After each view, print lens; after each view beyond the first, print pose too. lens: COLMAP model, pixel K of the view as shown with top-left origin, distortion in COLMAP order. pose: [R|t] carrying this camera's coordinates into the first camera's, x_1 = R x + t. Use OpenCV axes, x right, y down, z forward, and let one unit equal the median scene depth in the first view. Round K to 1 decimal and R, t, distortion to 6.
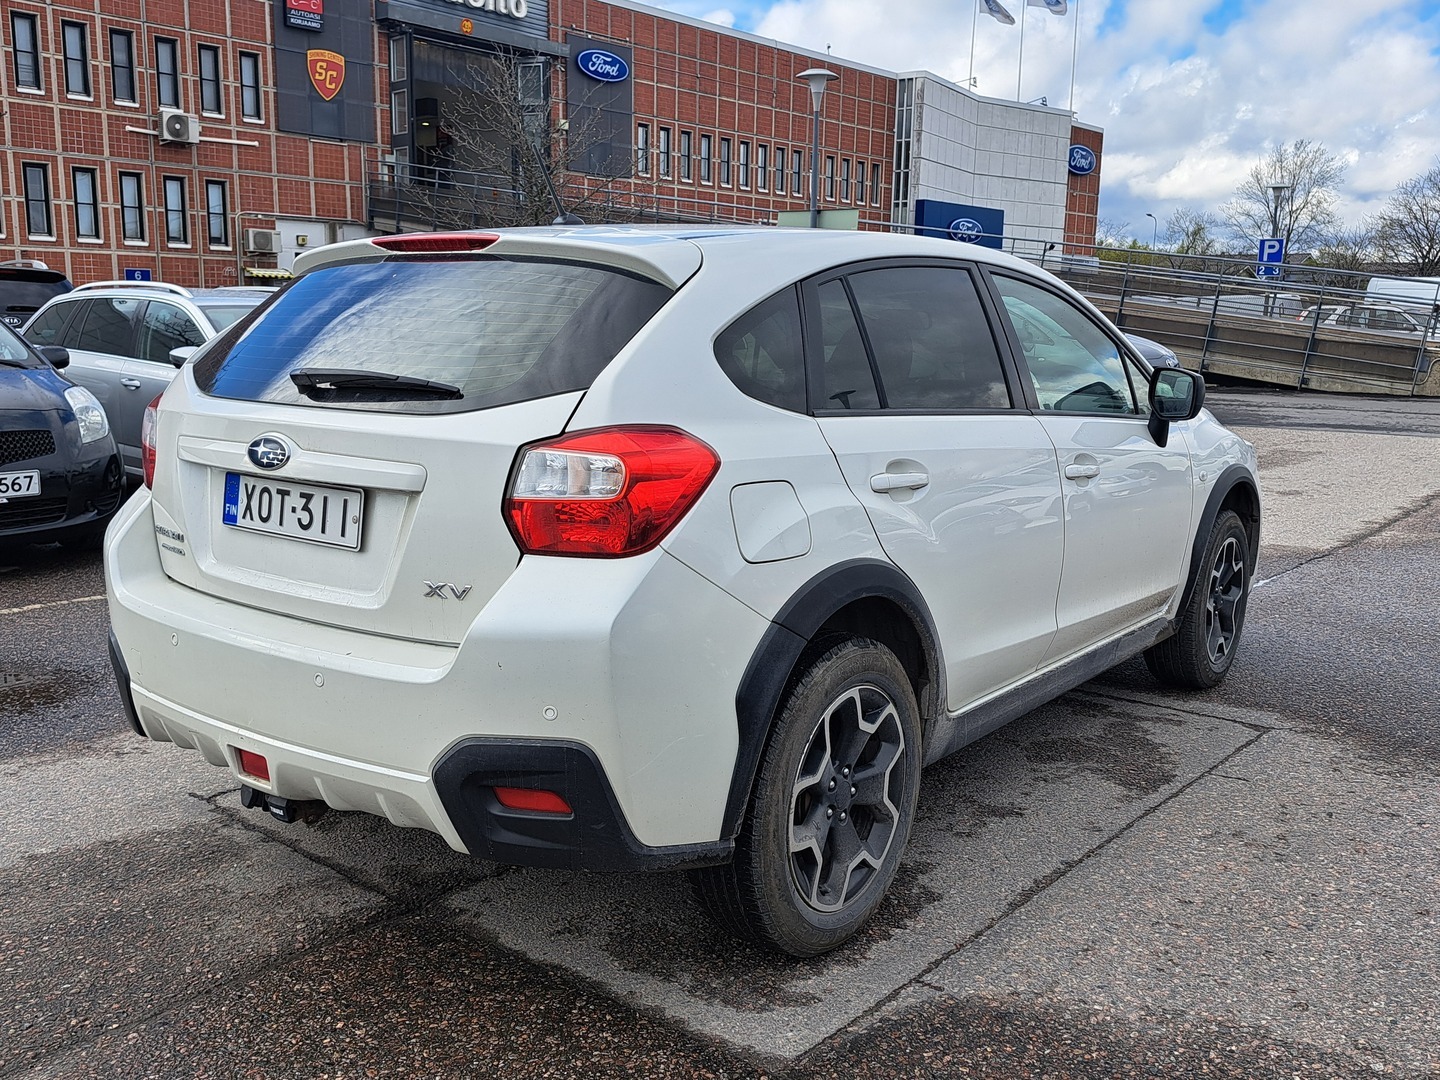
lens RADIAL K [[1286.7, 0, 743.0], [0, 1286.7, 541.9], [0, 0, 1]] dist [0.085455, -0.098277]
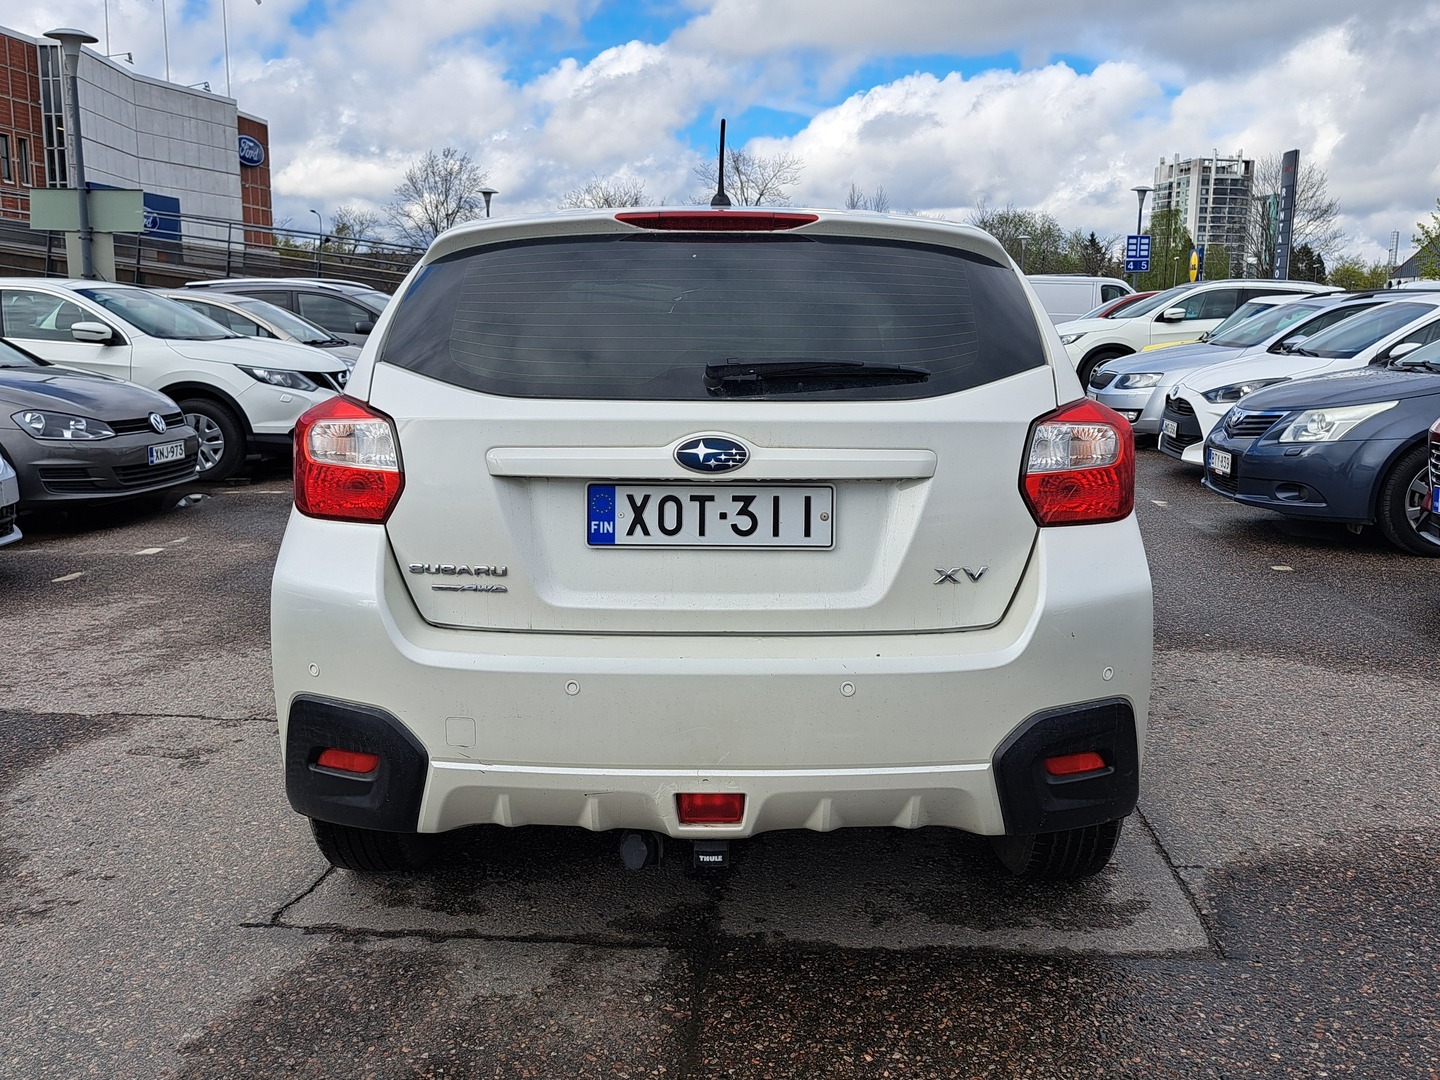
lens RADIAL K [[1286.7, 0, 748.6], [0, 1286.7, 520.7], [0, 0, 1]] dist [0.085455, -0.098277]
pose [[0.808445, -0.102655, 0.579550, -0.815926], [0.110406, 0.993643, 0.021992, -0.037711], [-0.578124, 0.046206, 0.814640, 0.255522]]
